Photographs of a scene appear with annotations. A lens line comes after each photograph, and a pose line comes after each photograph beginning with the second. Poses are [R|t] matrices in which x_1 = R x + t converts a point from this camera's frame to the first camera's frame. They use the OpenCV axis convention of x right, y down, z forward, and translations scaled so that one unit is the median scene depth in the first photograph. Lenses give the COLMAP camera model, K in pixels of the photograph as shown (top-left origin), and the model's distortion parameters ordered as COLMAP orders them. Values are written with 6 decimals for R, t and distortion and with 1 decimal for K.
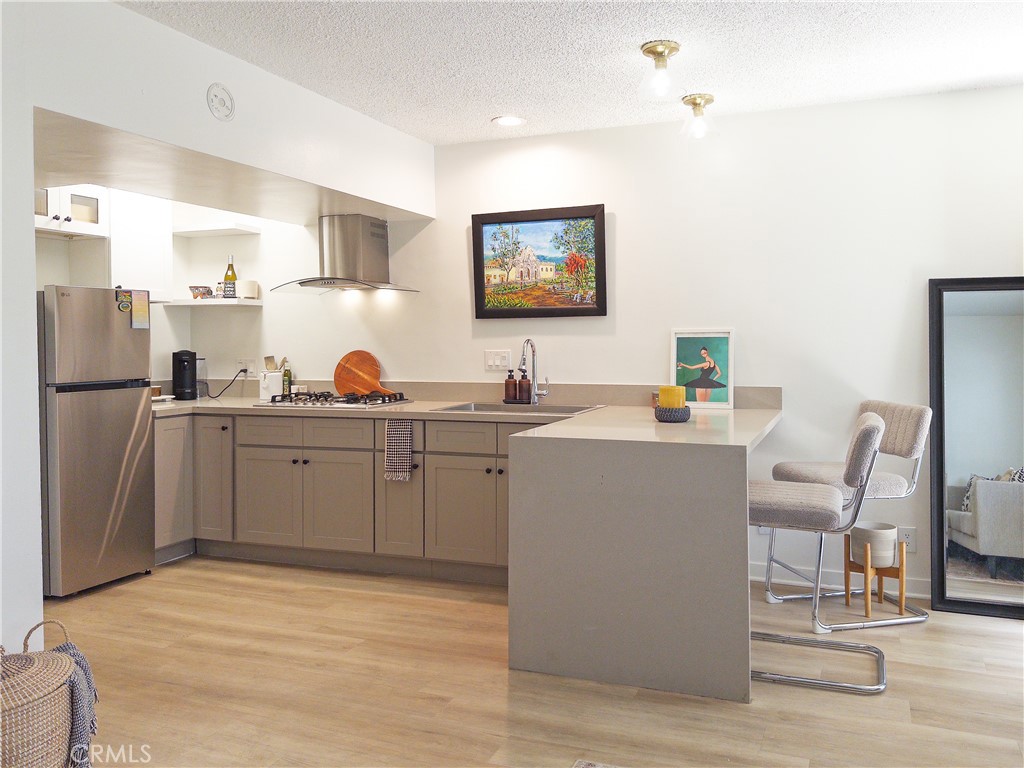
lens RADIAL K [[805.8, 0, 530.6], [0, 805.8, 345.5], [0, 0, 1]] dist [0.072353, -0.083591]
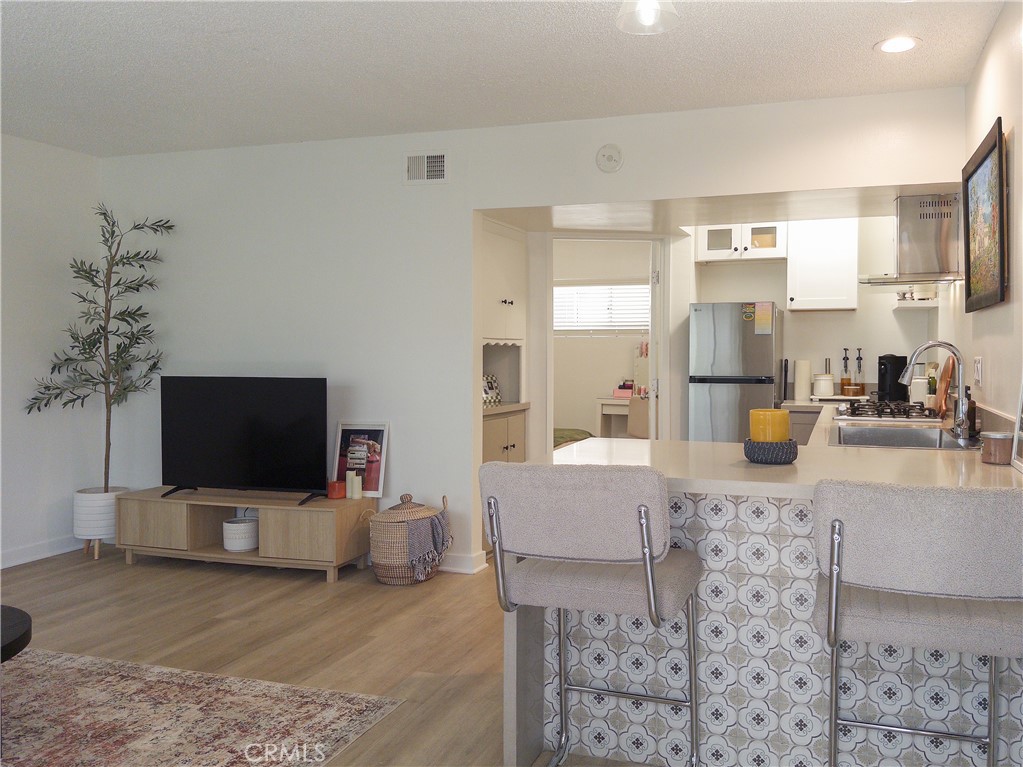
lens RADIAL K [[805.0, 0, 530.1], [0, 805.0, 345.0], [0, 0, 1]] dist [0.072353, -0.083591]
pose [[0.023502, -0.001188, -0.999723, 0.659732], [-0.008273, 0.999965, -0.001383, -0.000357], [0.999690, 0.008304, 0.023491, 0.614367]]
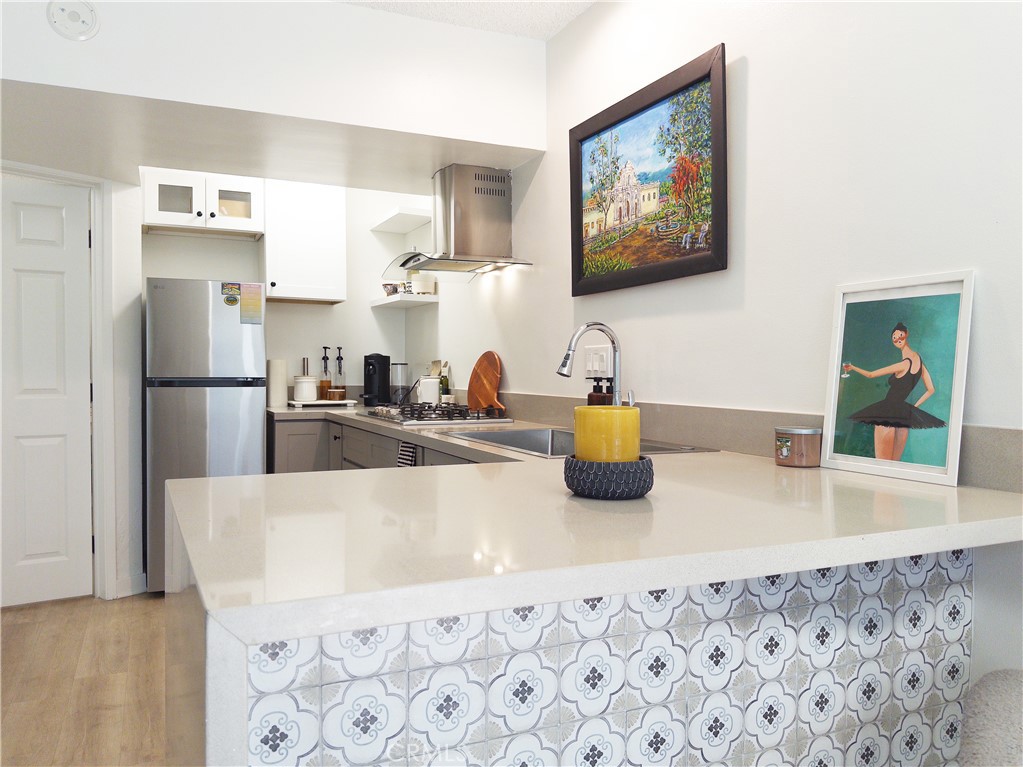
lens RADIAL K [[731.7, 0, 511.6], [0, 731.7, 401.9], [0, 0, 1]] dist [0.035340, -0.142338]
pose [[0.739306, 0.040945, -0.672123, 0.295555], [-0.018016, 0.998995, 0.041041, 0.027512], [0.673128, -0.018232, 0.739301, 0.564141]]
